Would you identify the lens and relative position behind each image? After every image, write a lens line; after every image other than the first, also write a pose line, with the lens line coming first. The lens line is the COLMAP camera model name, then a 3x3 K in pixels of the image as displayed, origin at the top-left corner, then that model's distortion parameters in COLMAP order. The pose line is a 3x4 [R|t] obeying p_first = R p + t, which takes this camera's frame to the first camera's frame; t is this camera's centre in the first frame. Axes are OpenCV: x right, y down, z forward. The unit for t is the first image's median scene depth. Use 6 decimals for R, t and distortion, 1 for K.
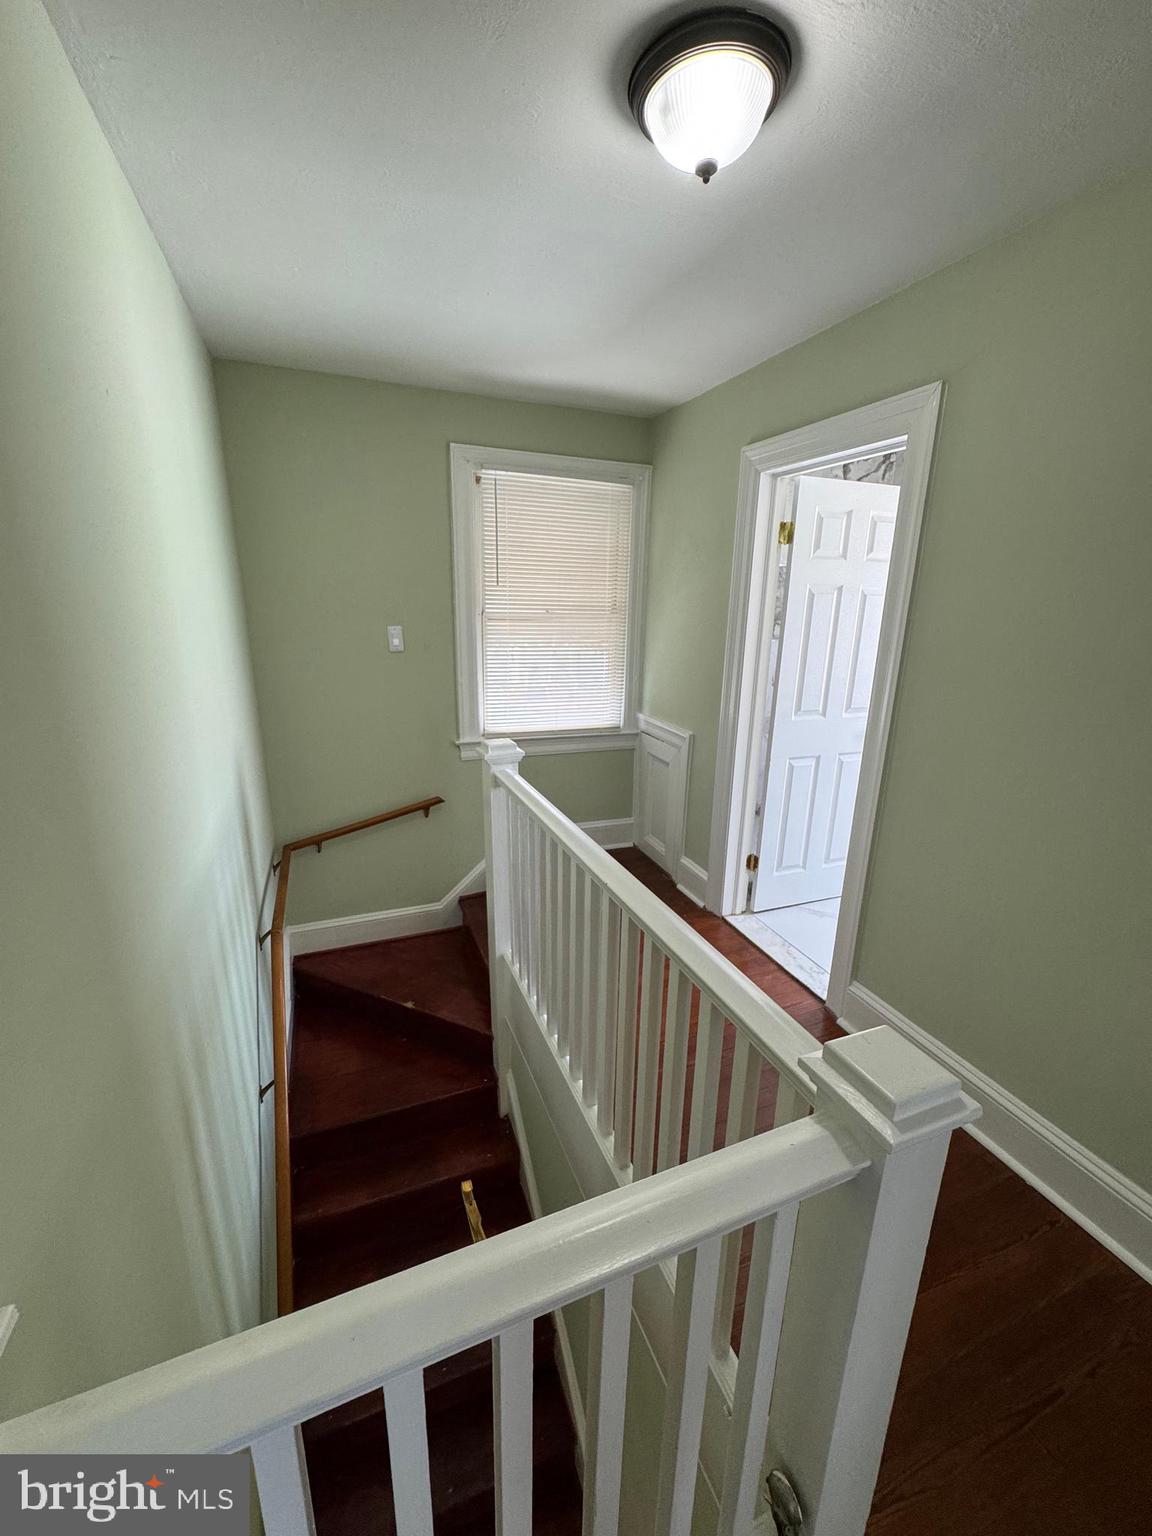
lens RADIAL K [[610.4, 0, 570.3], [0, 610.4, 766.2], [0, 0, 1]] dist [-0.003021, 0.000578]
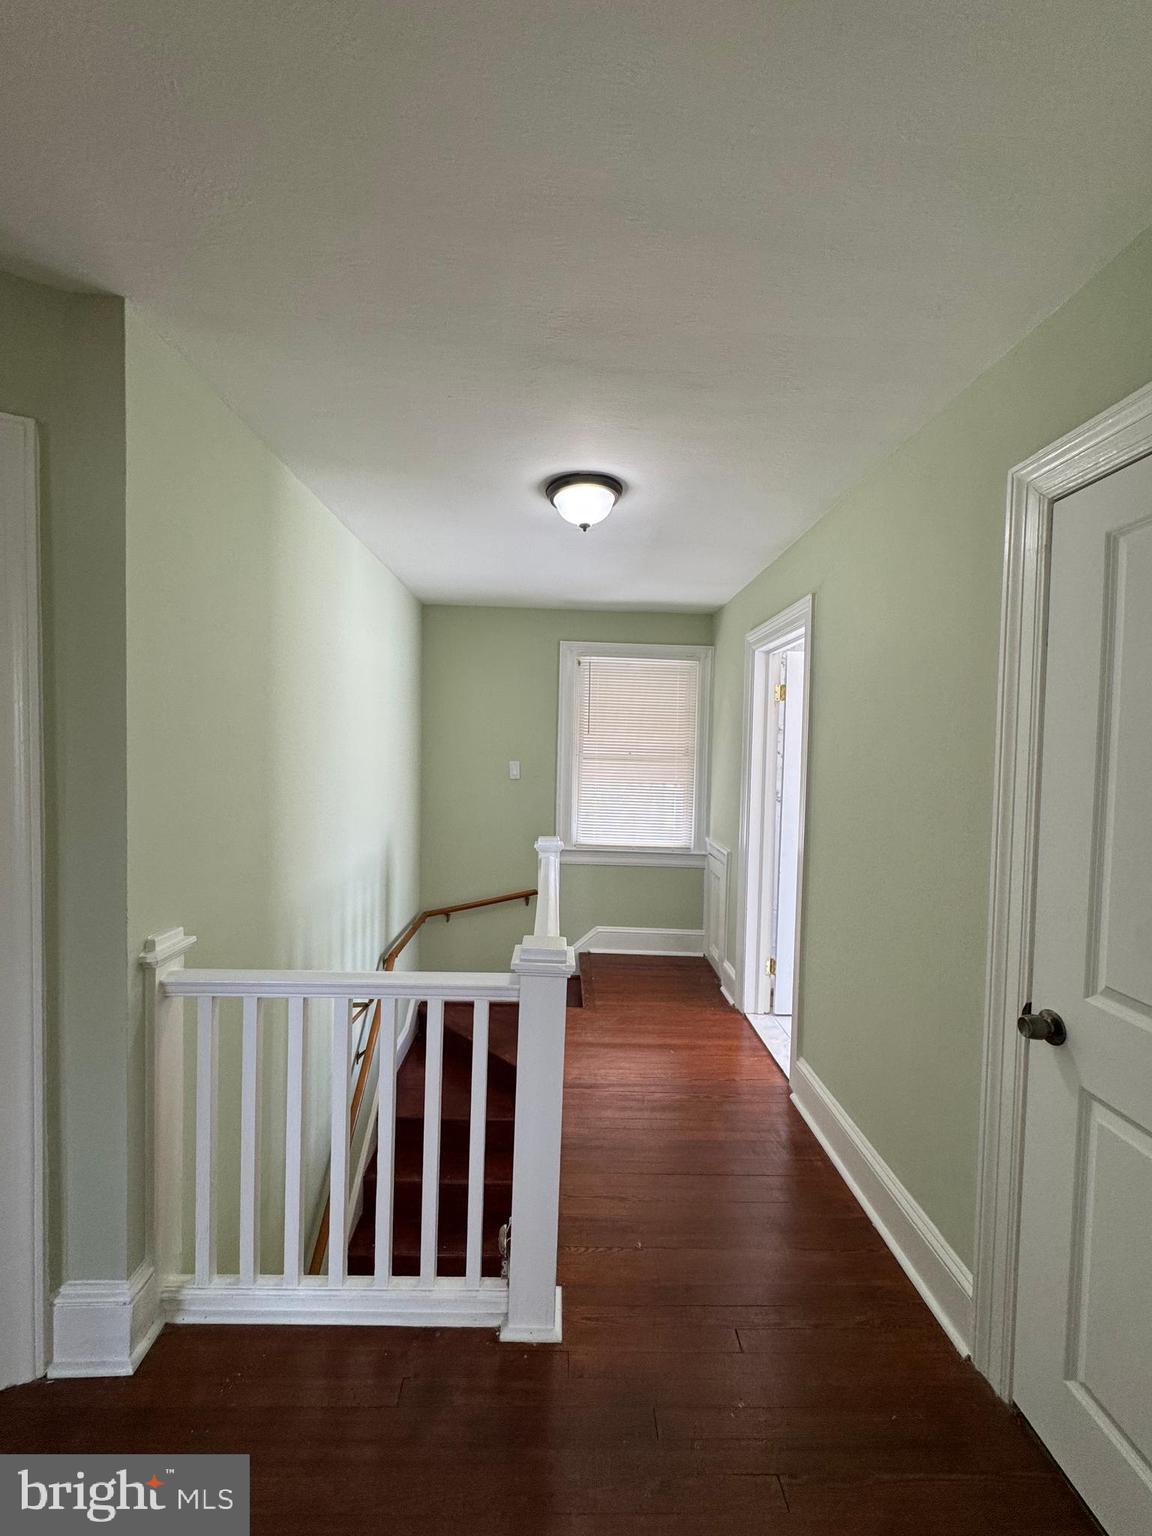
lens RADIAL K [[610.4, 0, 575.0], [0, 610.4, 771.1], [0, 0, 1]] dist [-0.003021, 0.000578]
pose [[0.936149, 0.017486, -0.351169, 0.323316], [-0.102123, 0.969228, -0.223980, 0.090686], [0.336446, 0.245541, 0.909128, -0.226104]]
